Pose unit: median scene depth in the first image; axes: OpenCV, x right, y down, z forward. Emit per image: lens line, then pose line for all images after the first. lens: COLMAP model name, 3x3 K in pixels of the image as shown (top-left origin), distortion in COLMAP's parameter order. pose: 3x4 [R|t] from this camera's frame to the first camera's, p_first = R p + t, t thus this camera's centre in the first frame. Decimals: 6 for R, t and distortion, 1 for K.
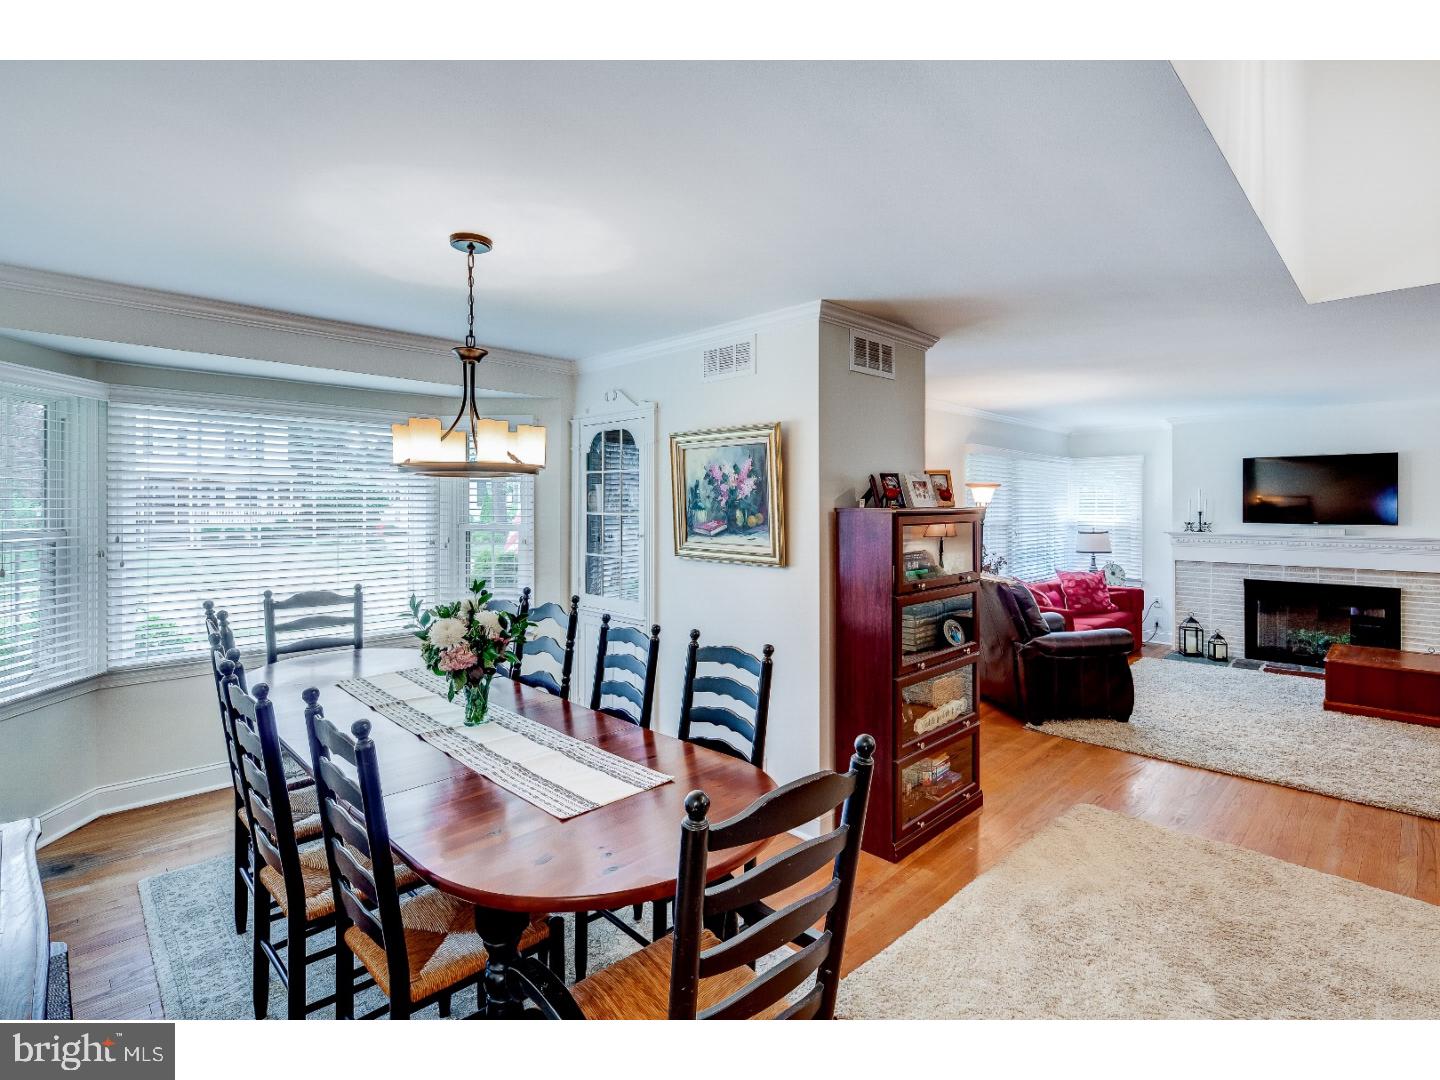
lens RADIAL K [[700.1, 0, 718.2], [0, 700.1, 495.9], [0, 0, 1]] dist [0.001575, -0.005390]
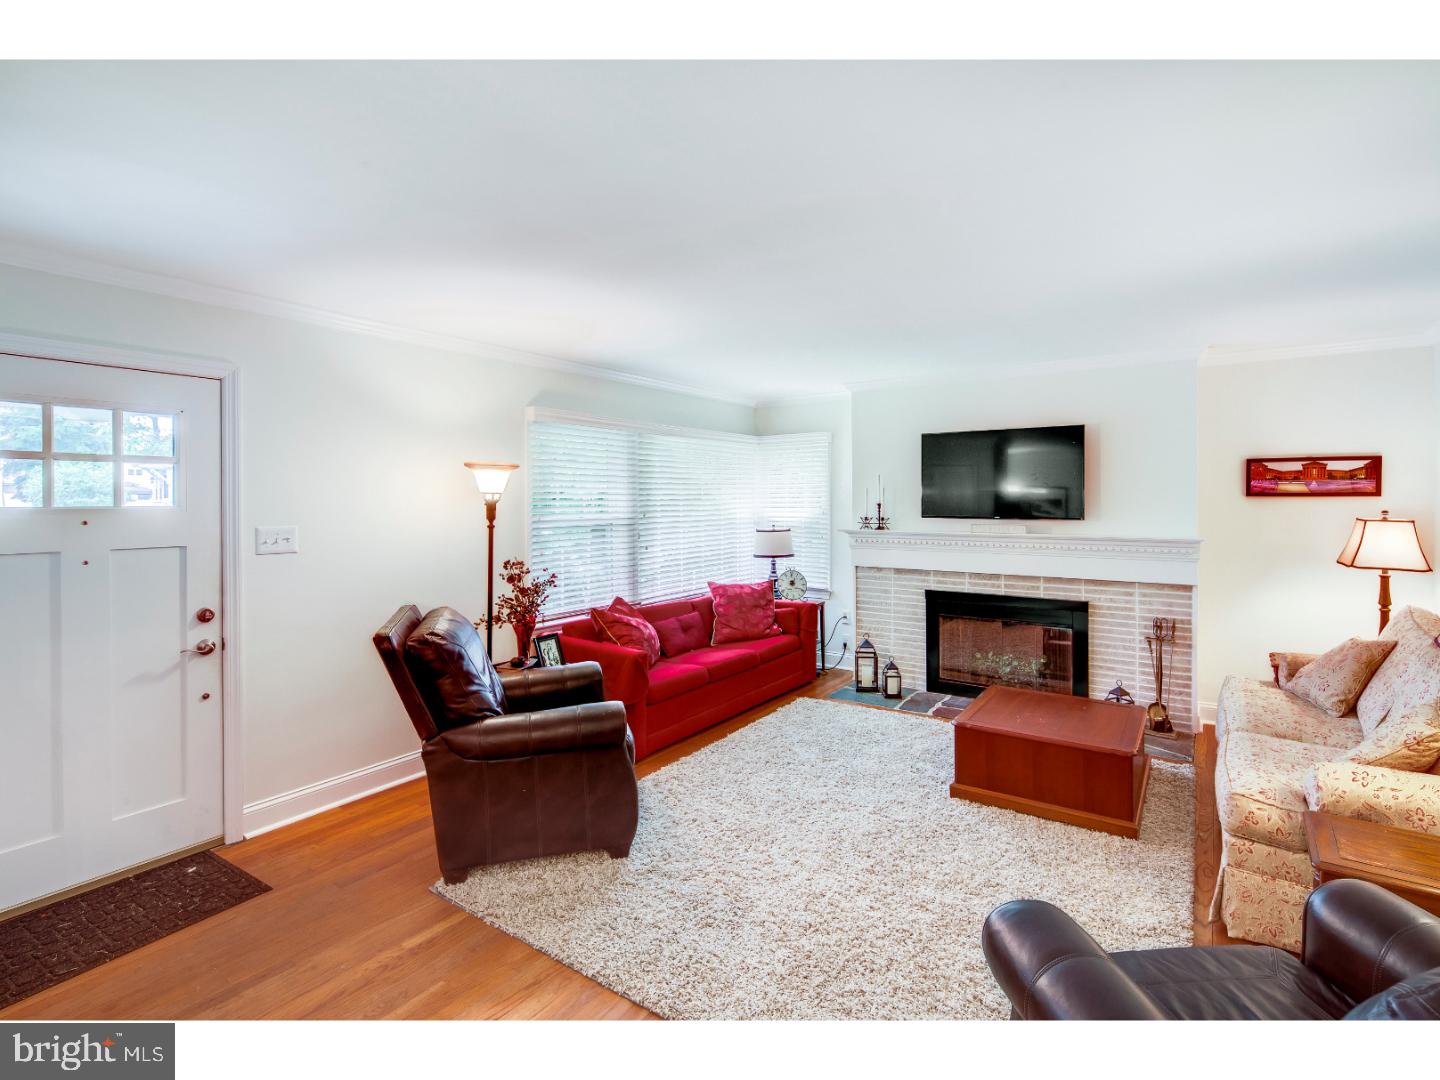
lens RADIAL K [[700.1, 0, 718.2], [0, 700.1, 495.9], [0, 0, 1]] dist [0.001575, -0.005390]
pose [[0.983787, -0.005112, 0.179269, 0.357165], [0.003203, 0.999935, 0.010937, 0.004788], [-0.179313, -0.010185, 0.983739, 0.255691]]
